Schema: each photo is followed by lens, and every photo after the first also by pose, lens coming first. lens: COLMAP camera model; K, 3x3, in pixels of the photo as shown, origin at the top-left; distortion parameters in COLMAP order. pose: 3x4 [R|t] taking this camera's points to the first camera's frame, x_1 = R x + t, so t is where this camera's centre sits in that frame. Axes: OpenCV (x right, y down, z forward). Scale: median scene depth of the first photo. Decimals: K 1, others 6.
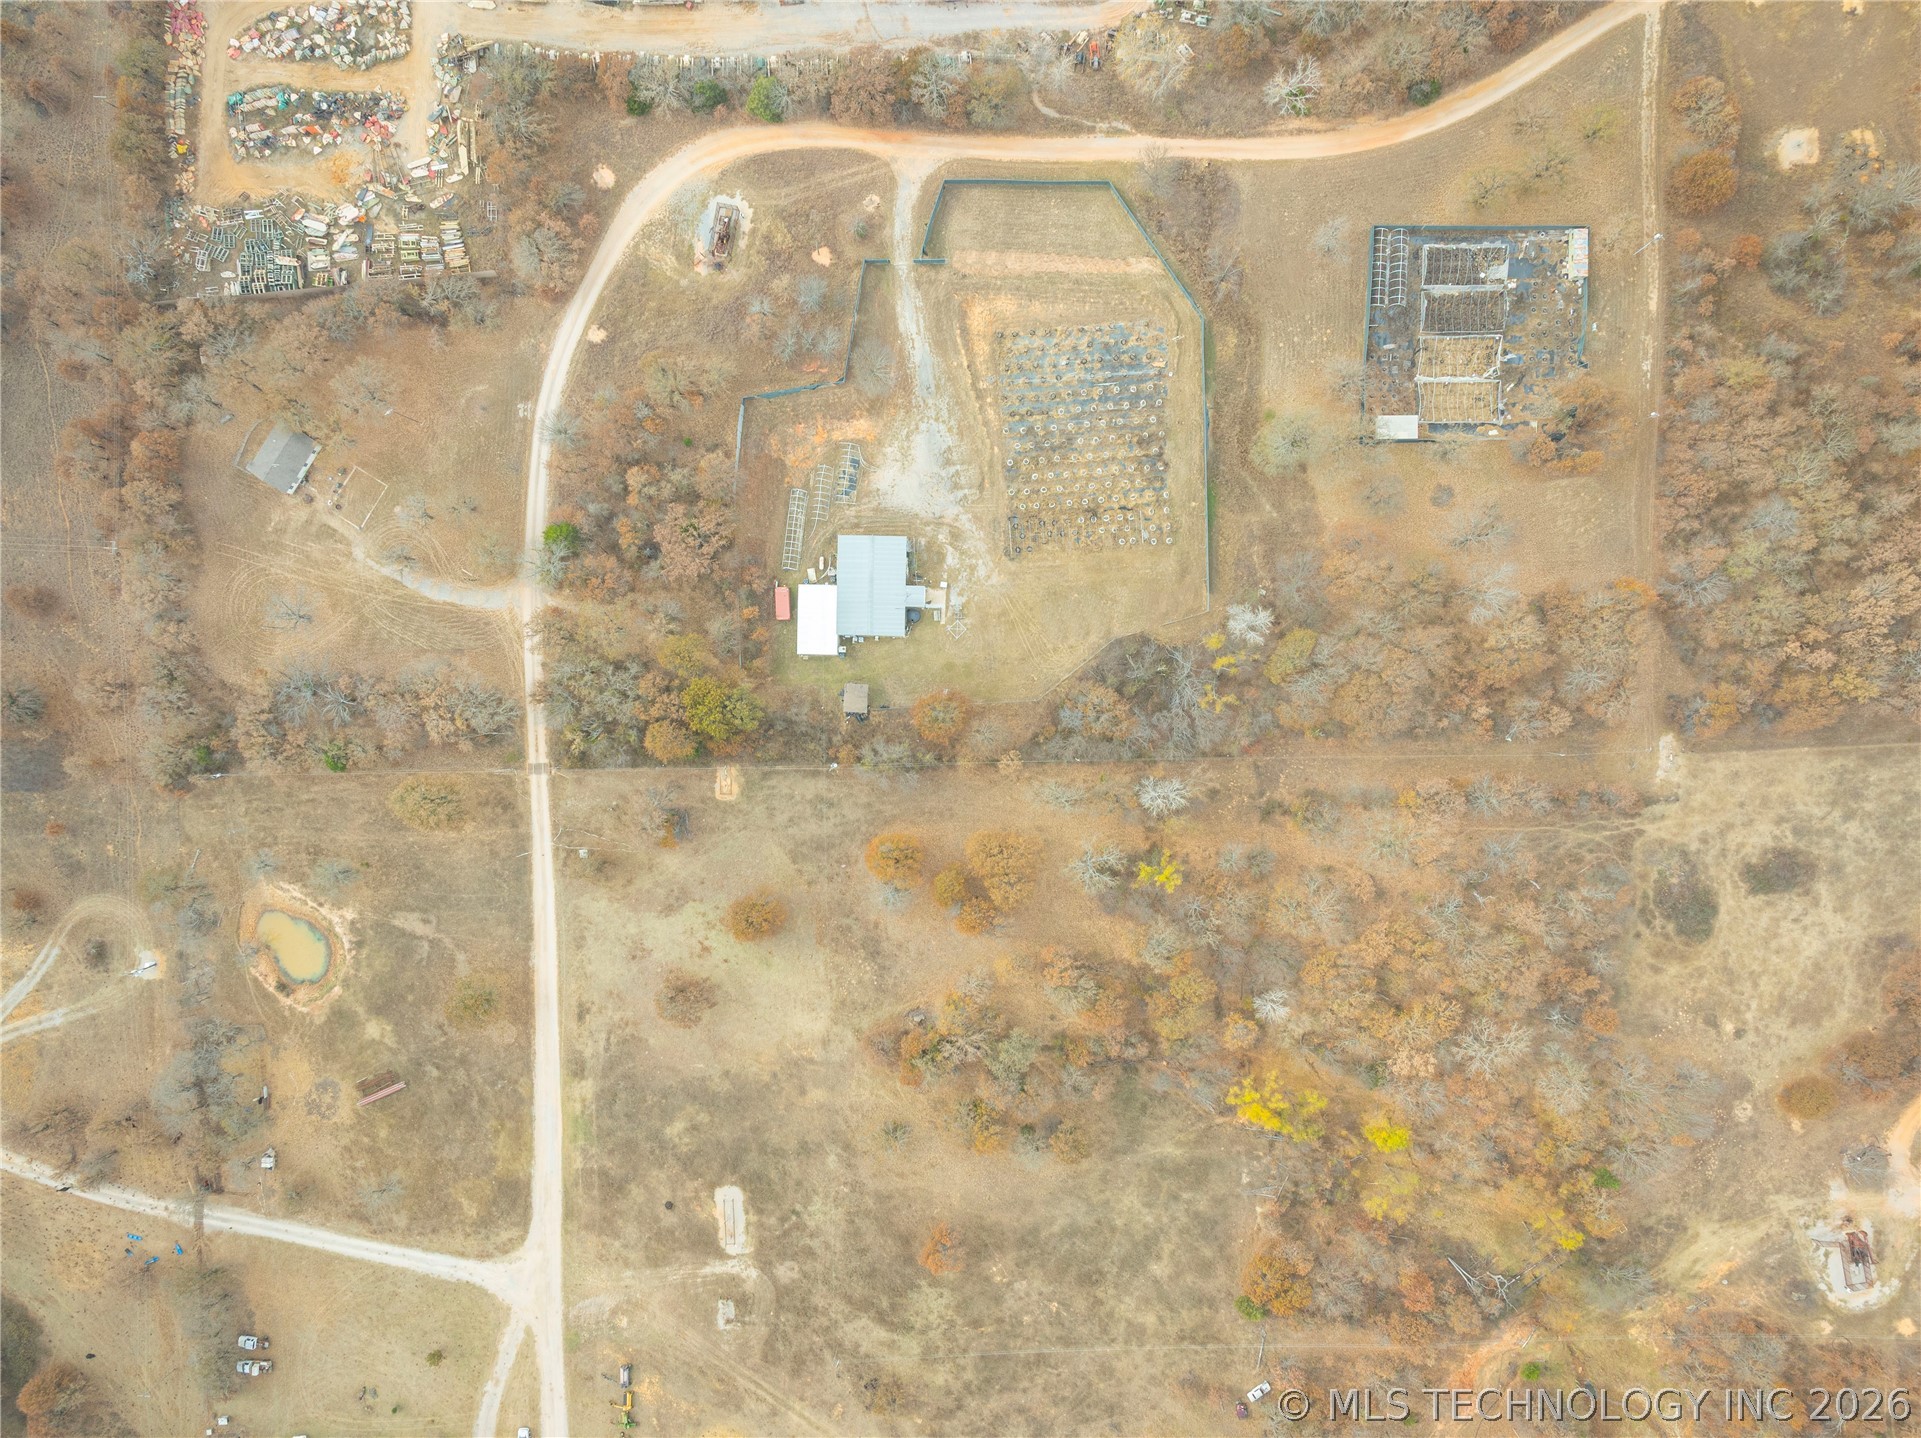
lens RADIAL K [[1348.5, 0, 977.6], [0, 1348.5, 714.6], [0, 0, 1]] dist [-0.031148, 0.016629]
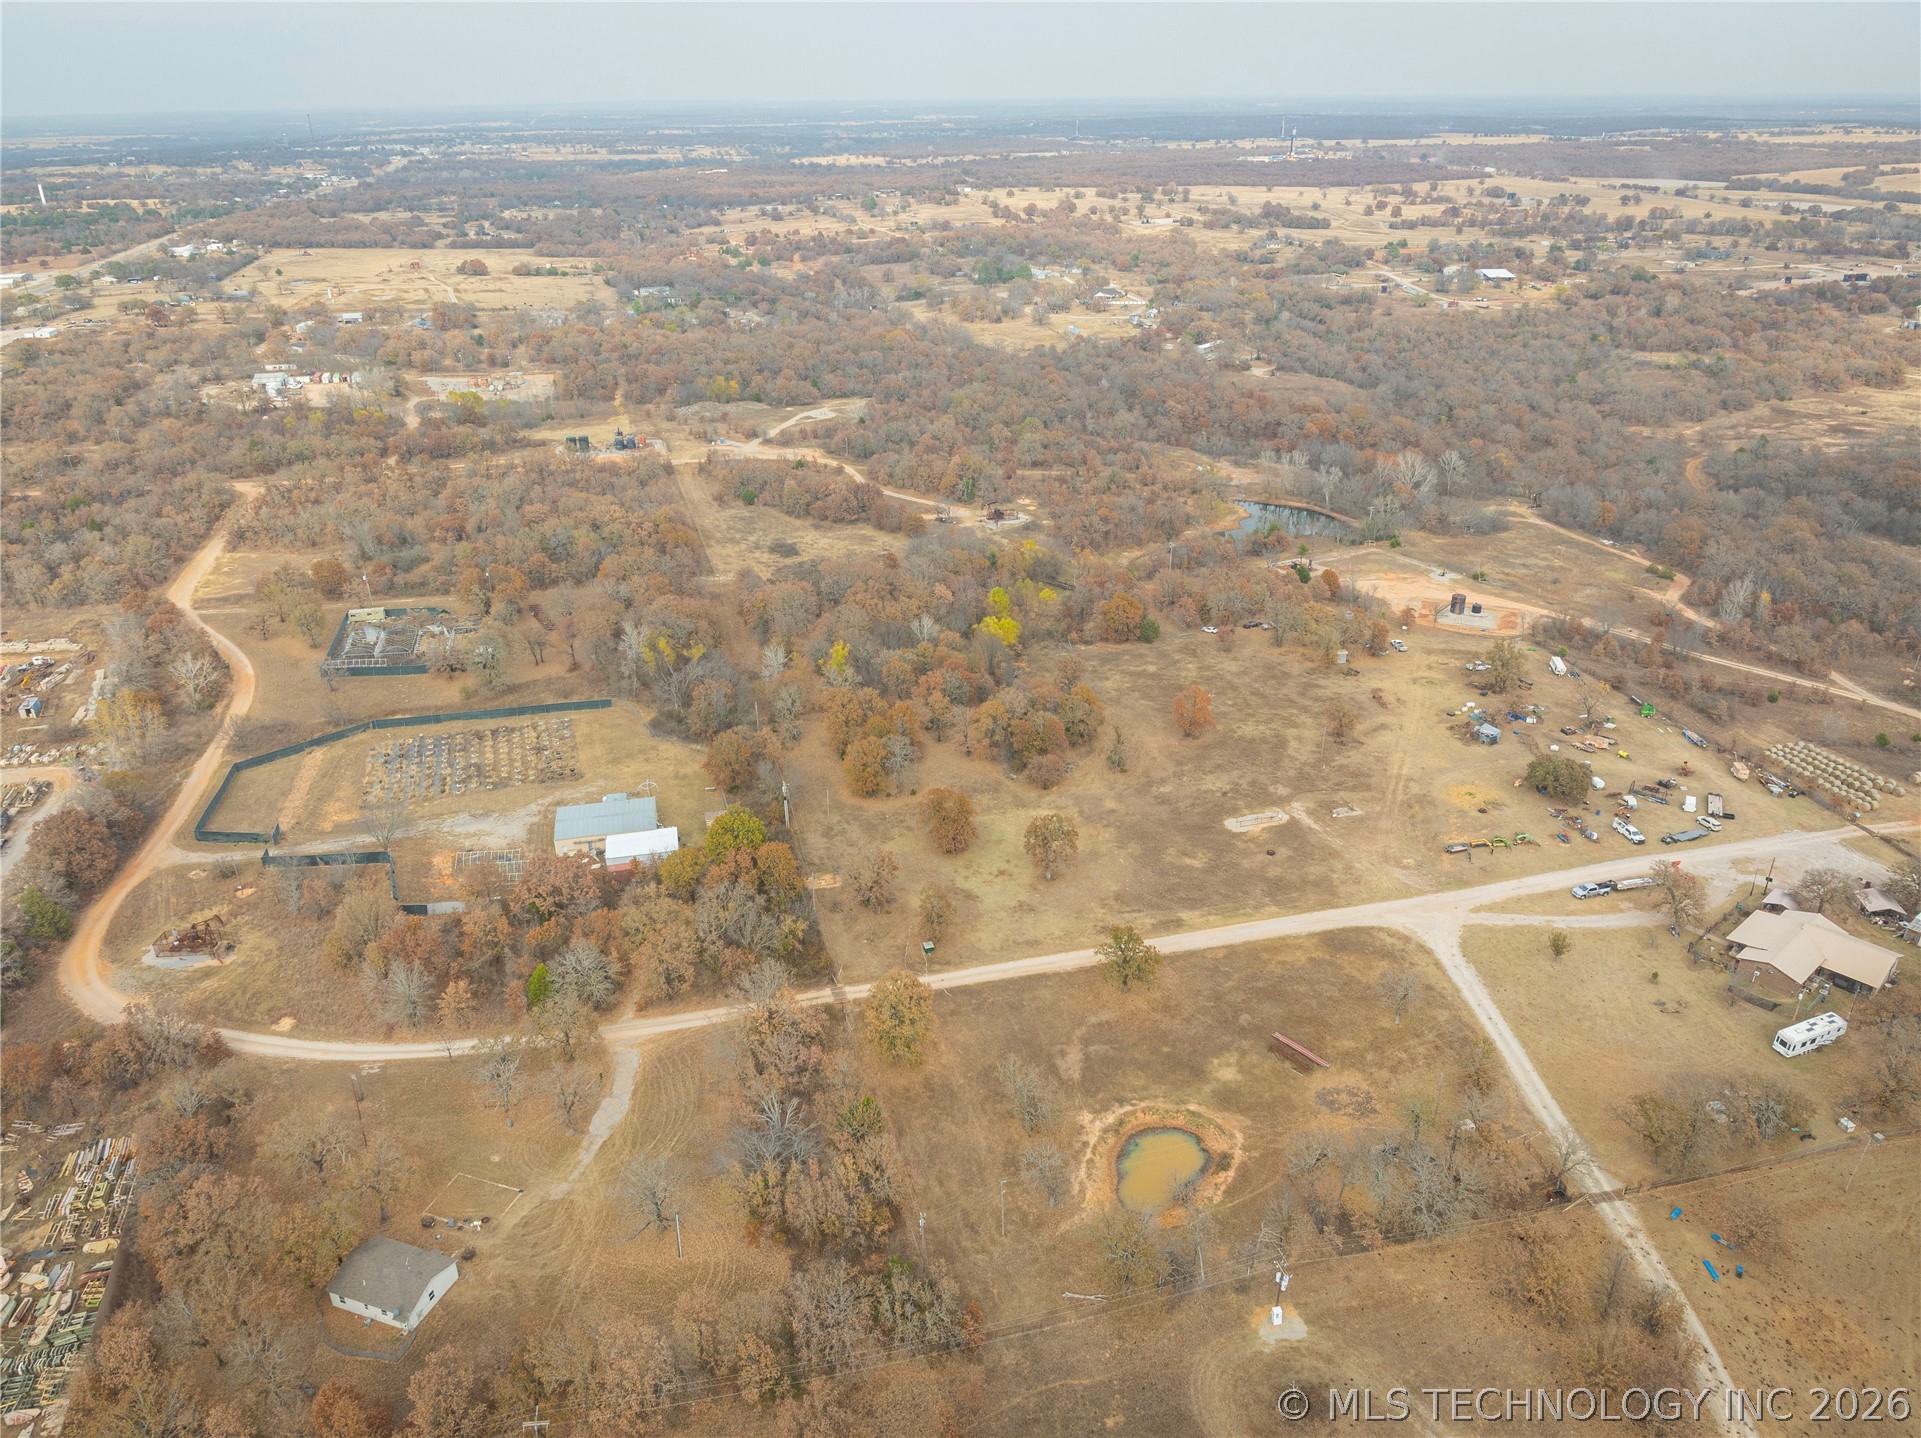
lens RADIAL K [[1348.5, 0, 962.6], [0, 1348.5, 716.5], [0, 0, 1]] dist [-0.031148, 0.016629]
pose [[-0.239194, -0.396294, 0.886418, -0.999127], [0.970625, -0.121991, 0.207377, -0.035639], [0.025953, 0.909983, 0.413833, 0.512263]]
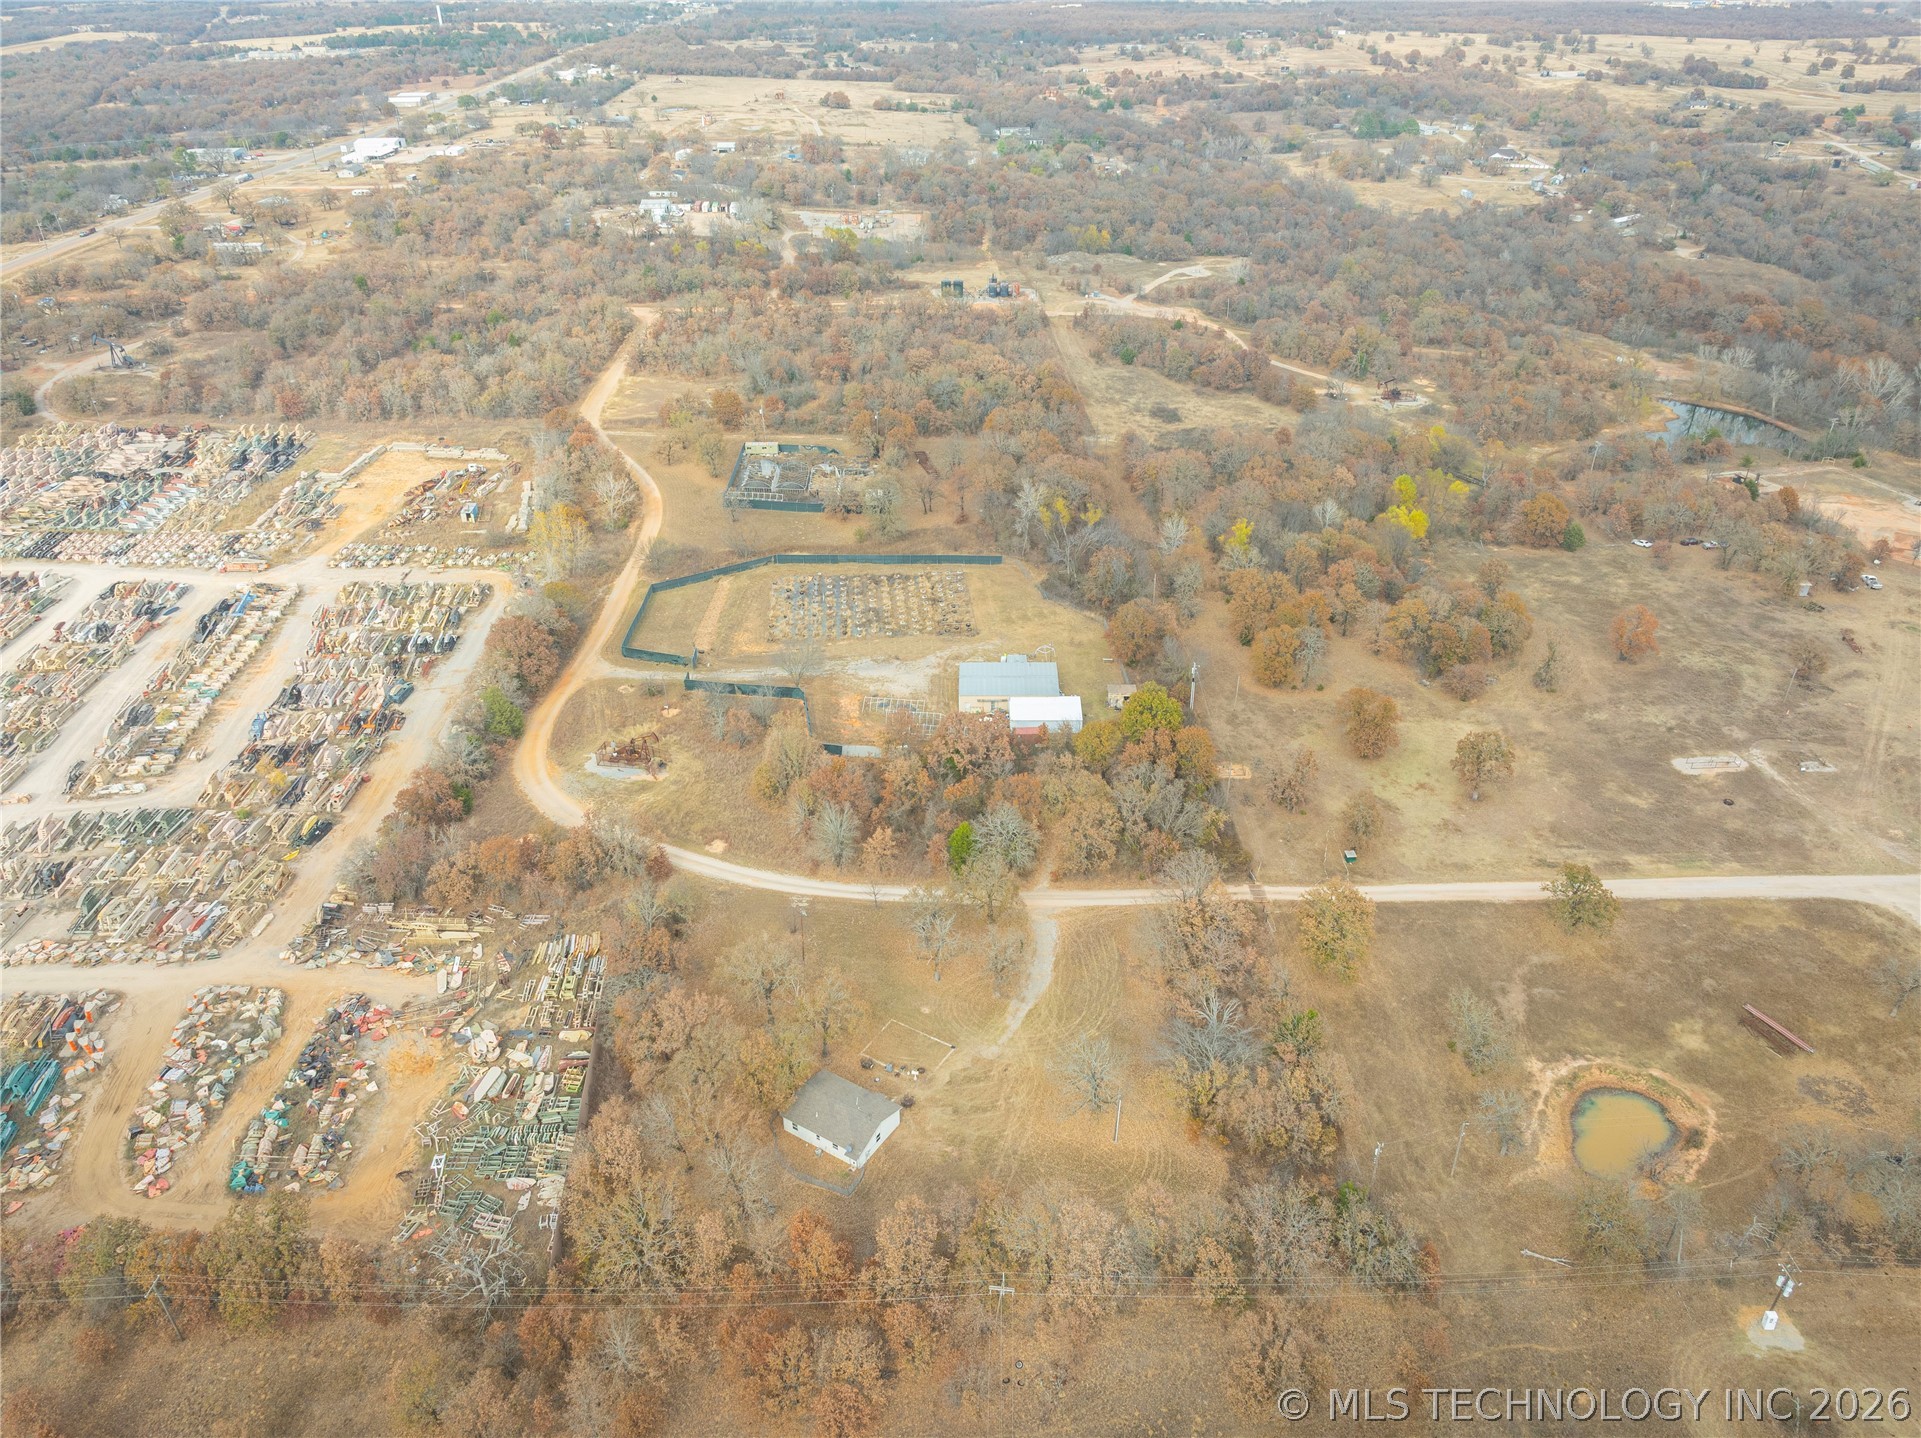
lens RADIAL K [[1348.5, 0, 964.6], [0, 1348.5, 717.7], [0, 0, 1]] dist [-0.031148, 0.016629]
pose [[-0.013092, -0.499387, 0.866280, -0.953605], [0.999737, -0.022849, 0.001937, -0.129991], [0.018826, 0.866078, 0.499555, 0.515675]]
